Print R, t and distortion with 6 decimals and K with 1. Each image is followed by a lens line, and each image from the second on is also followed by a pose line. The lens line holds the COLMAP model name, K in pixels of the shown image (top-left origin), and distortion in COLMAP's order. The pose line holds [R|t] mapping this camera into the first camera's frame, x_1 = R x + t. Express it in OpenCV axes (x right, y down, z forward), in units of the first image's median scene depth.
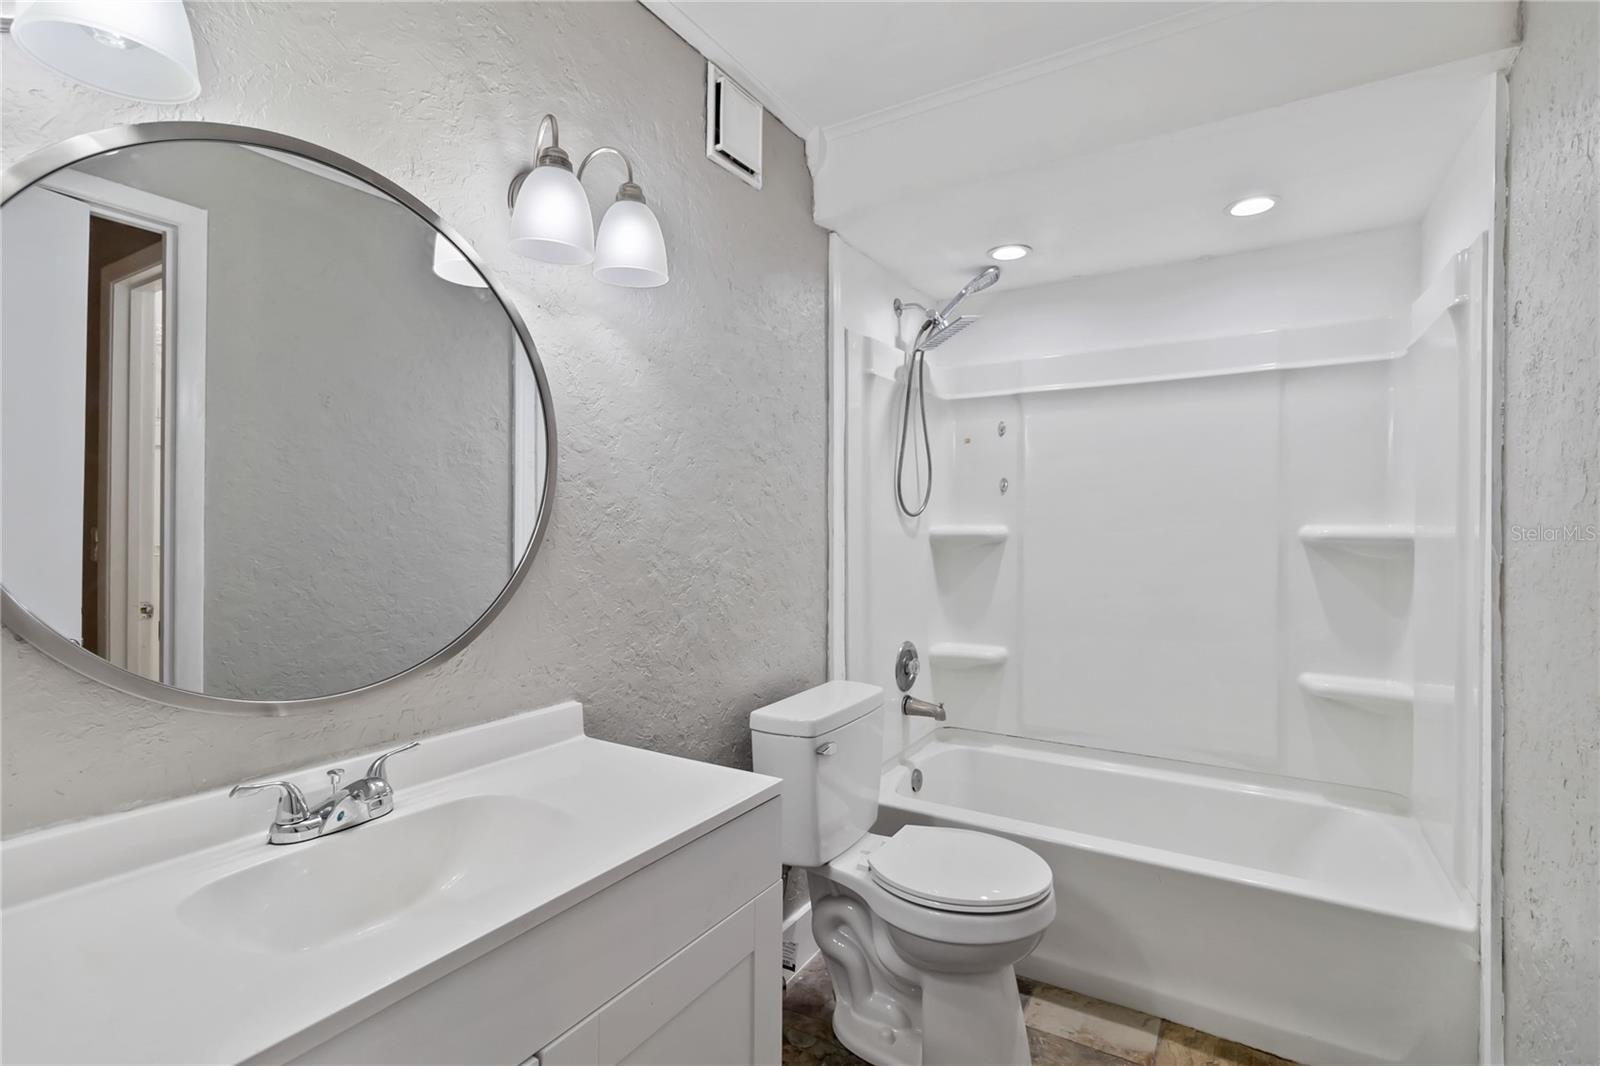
lens RADIAL K [[745.2, 0, 804.2], [0, 745.2, 501.3], [0, 0, 1]] dist [-0.001276, 0.000012]
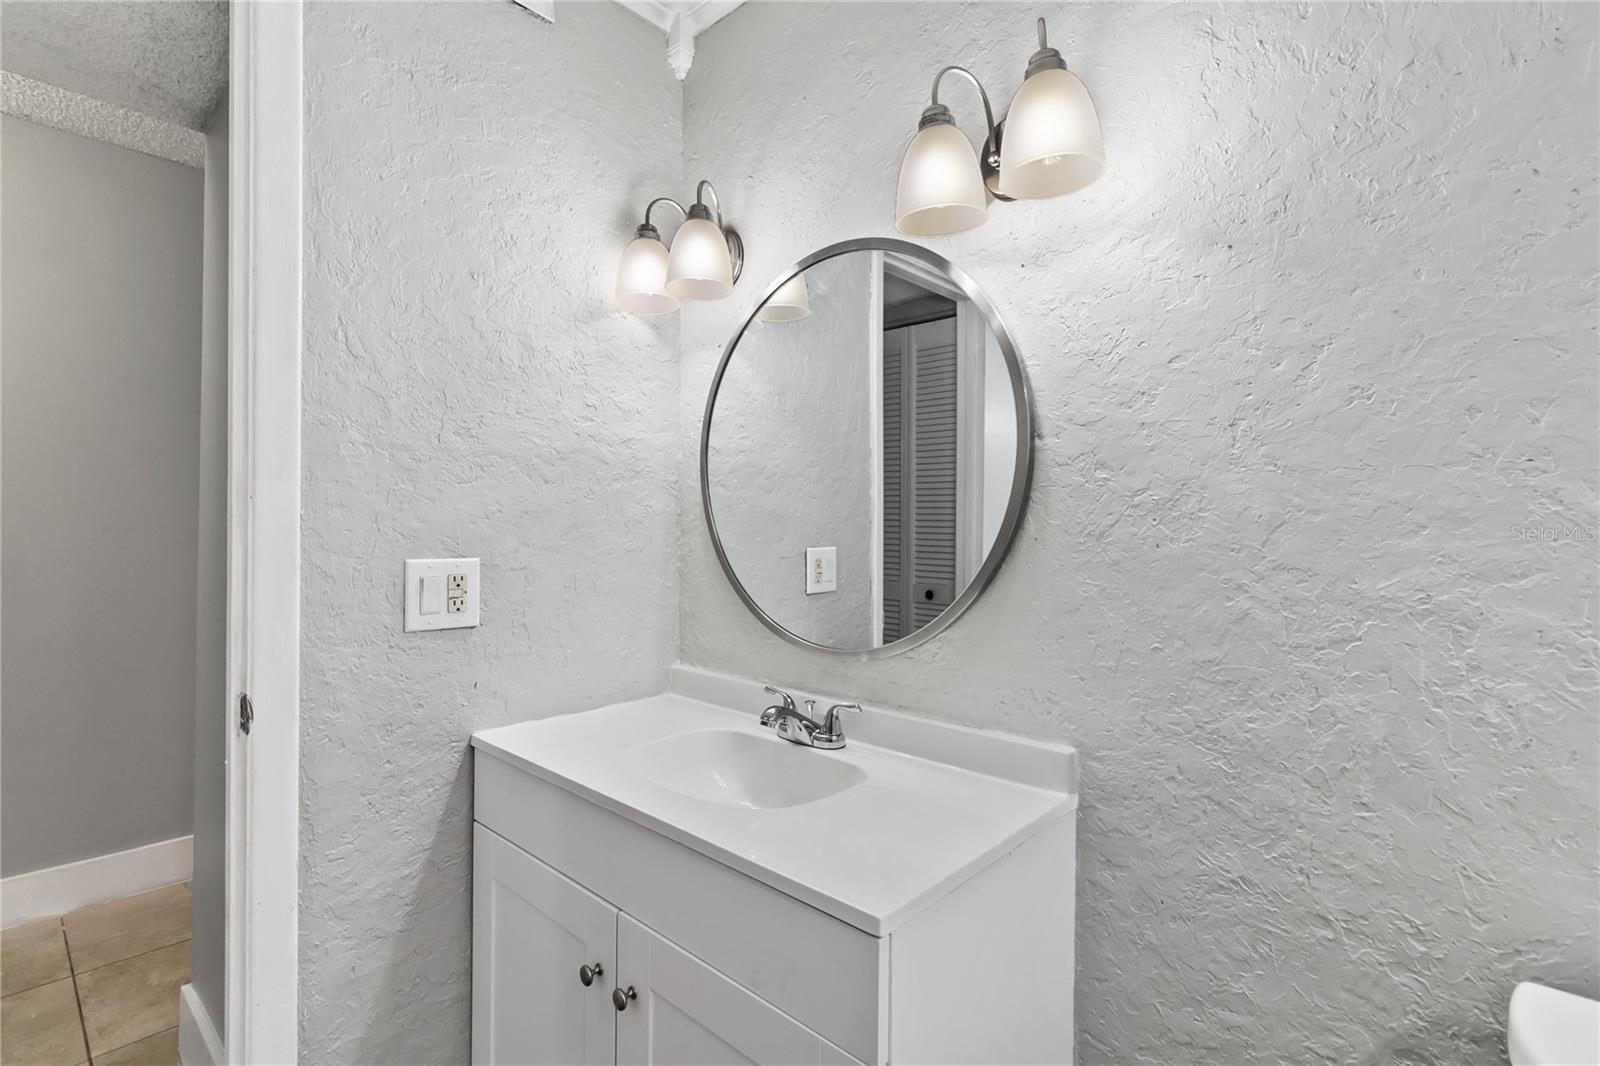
lens RADIAL K [[745.2, 0, 804.2], [0, 745.2, 501.3], [0, 0, 1]] dist [-0.001276, 0.000012]
pose [[-0.192124, -0.032377, -0.980836, 0.464408], [0.031759, 0.998727, -0.039188, 0.030226], [0.980857, -0.038680, -0.190851, 0.802875]]
